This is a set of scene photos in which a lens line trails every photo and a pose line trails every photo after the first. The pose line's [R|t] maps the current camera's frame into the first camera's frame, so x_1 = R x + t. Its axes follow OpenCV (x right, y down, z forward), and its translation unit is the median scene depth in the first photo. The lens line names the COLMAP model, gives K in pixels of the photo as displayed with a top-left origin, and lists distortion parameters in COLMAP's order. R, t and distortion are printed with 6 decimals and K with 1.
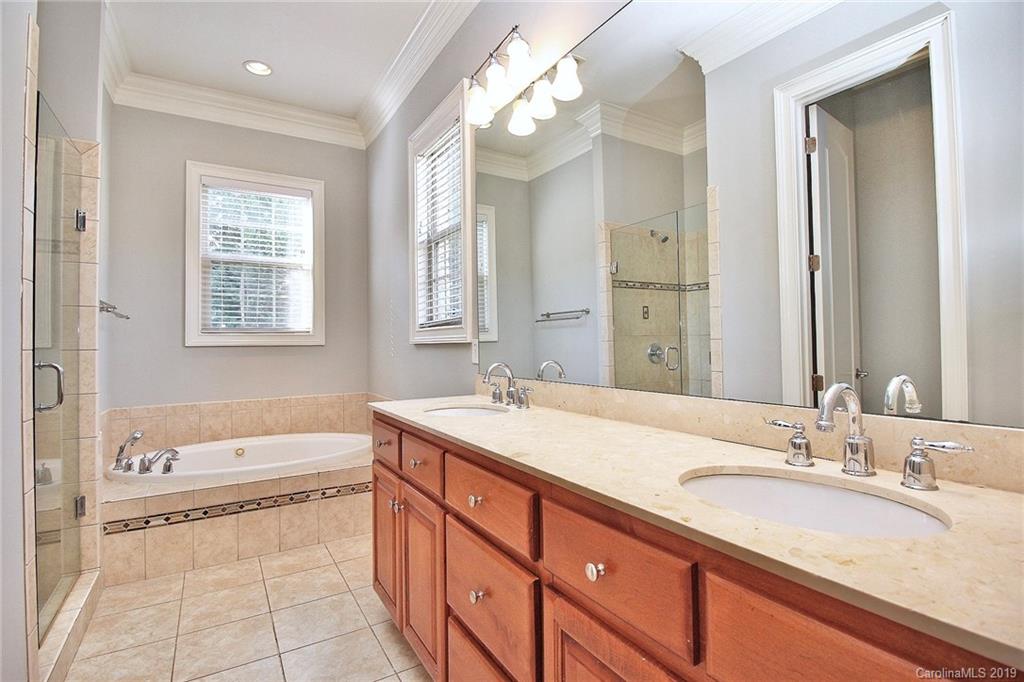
lens RADIAL K [[487.0, 0, 514.2], [0, 487.0, 336.3], [0, 0, 1]] dist [0.013405, -0.019045]
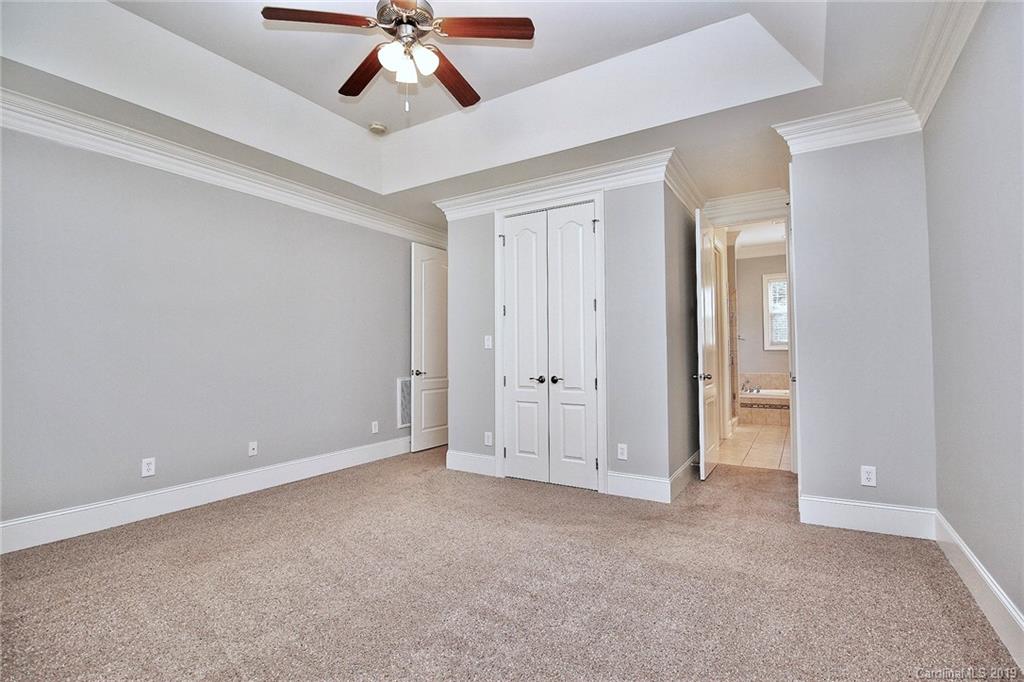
lens RADIAL K [[487.0, 0, 514.2], [0, 487.0, 336.3], [0, 0, 1]] dist [0.013405, -0.019045]
pose [[0.460624, -0.026572, -0.887198, 1.146919], [0.018261, 0.999624, -0.020458, -0.028427], [0.887407, -0.006777, 0.460936, -1.545065]]
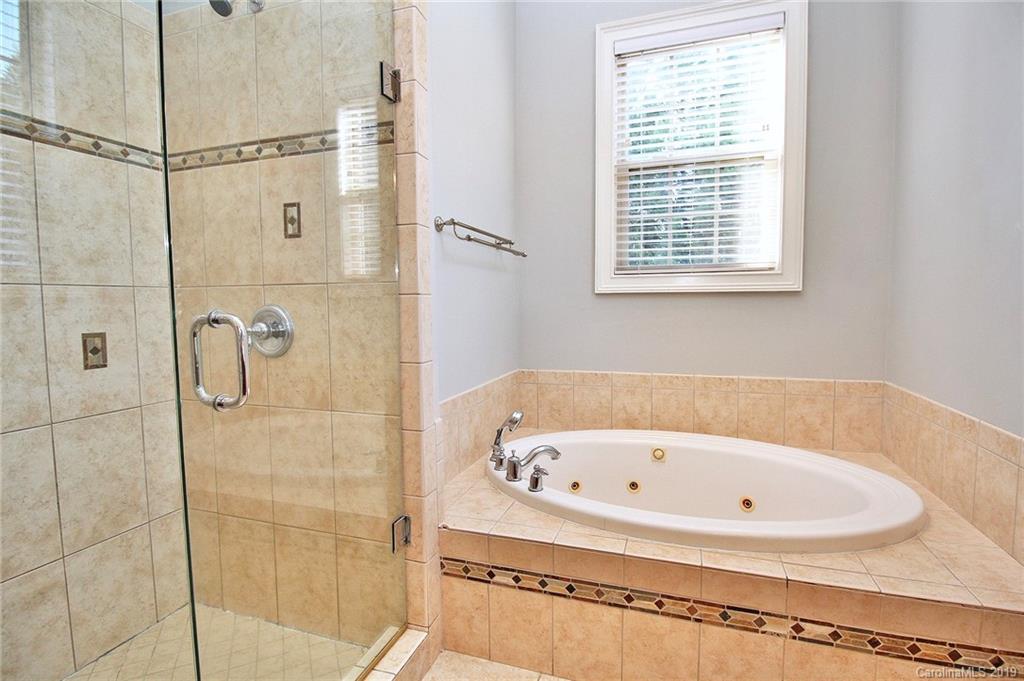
lens RADIAL K [[487.0, 0, 514.2], [0, 487.0, 335.8], [0, 0, 1]] dist [0.013405, -0.019045]
pose [[0.635855, 0.059664, -0.769499, -0.230822], [0.013972, 0.995954, 0.088768, 0.021064], [0.771682, -0.067196, 0.632449, 0.544006]]
